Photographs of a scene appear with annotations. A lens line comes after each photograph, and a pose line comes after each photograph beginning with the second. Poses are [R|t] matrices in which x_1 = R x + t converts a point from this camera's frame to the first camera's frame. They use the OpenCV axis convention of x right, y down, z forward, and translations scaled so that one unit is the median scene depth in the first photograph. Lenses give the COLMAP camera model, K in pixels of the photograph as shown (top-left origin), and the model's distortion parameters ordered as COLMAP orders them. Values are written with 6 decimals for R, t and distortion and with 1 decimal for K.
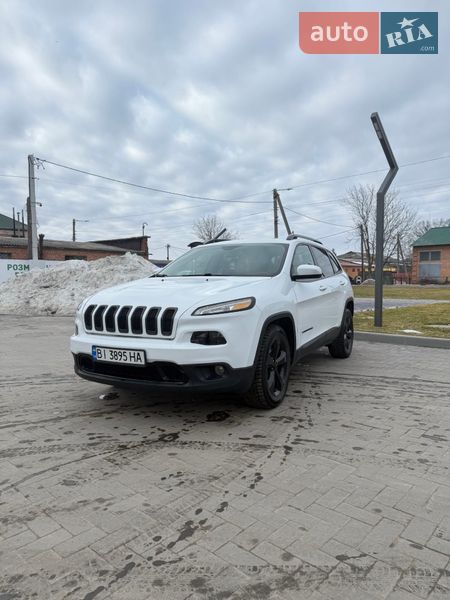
lens RADIAL K [[417.2, 0, 223.3], [0, 417.2, 299.7], [0, 0, 1]] dist [0.091494, -0.164187]
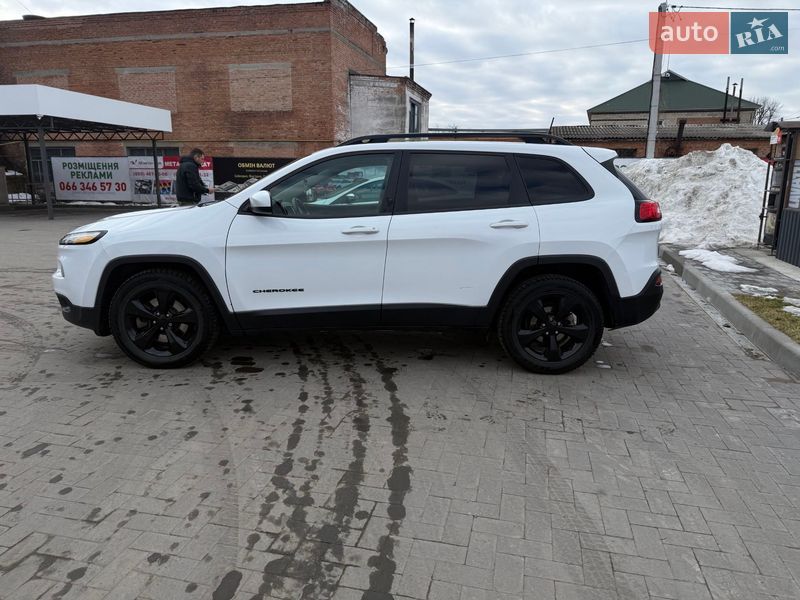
lens RADIAL K [[561.5, 0, 402.7], [0, 561.5, 299.0], [0, 0, 1]] dist [0.037210, -0.054985]
pose [[0.493411, 0.191532, -0.848446, 1.299722], [-0.053978, 0.980317, 0.189910, -0.115216], [0.868120, -0.047906, 0.494038, 0.895419]]
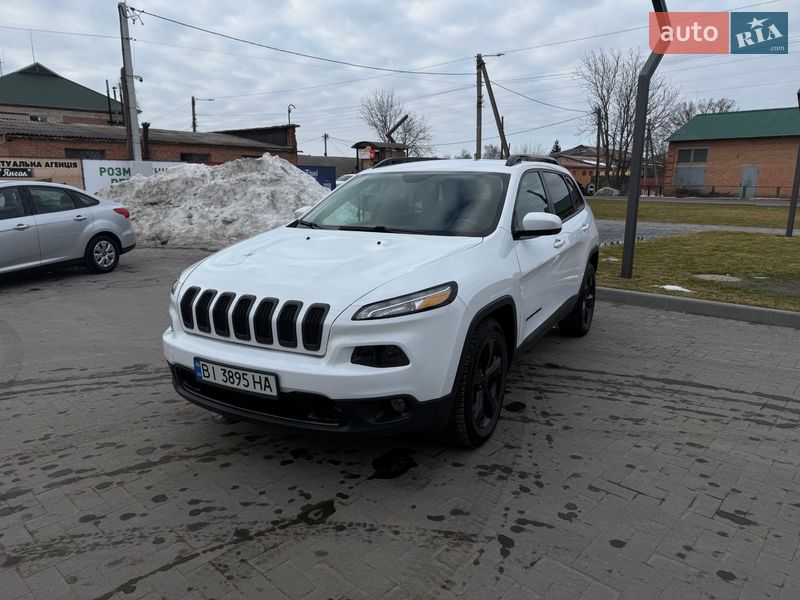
lens RADIAL K [[562.3, 0, 400.0], [0, 562.3, 300.0], [0, 0, 1]] dist [0.027477, -0.039892]
pose [[0.999952, 0.009228, -0.003389, -0.003161], [-0.008579, 0.987495, 0.157419, -0.102022], [0.004799, -0.157382, 0.987526, 0.178580]]
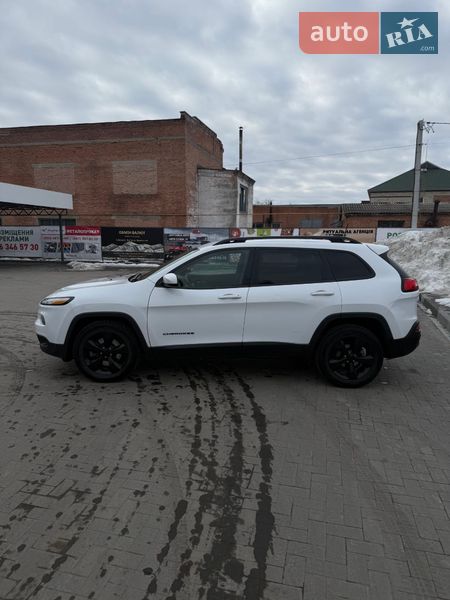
lens RADIAL K [[417.2, 0, 223.3], [0, 417.2, 299.7], [0, 0, 1]] dist [0.091494, -0.164187]
pose [[0.477919, 0.140614, -0.867076, 1.437429], [-0.054757, 0.989954, 0.130360, -0.195889], [0.876696, -0.014823, 0.480817, 0.718214]]
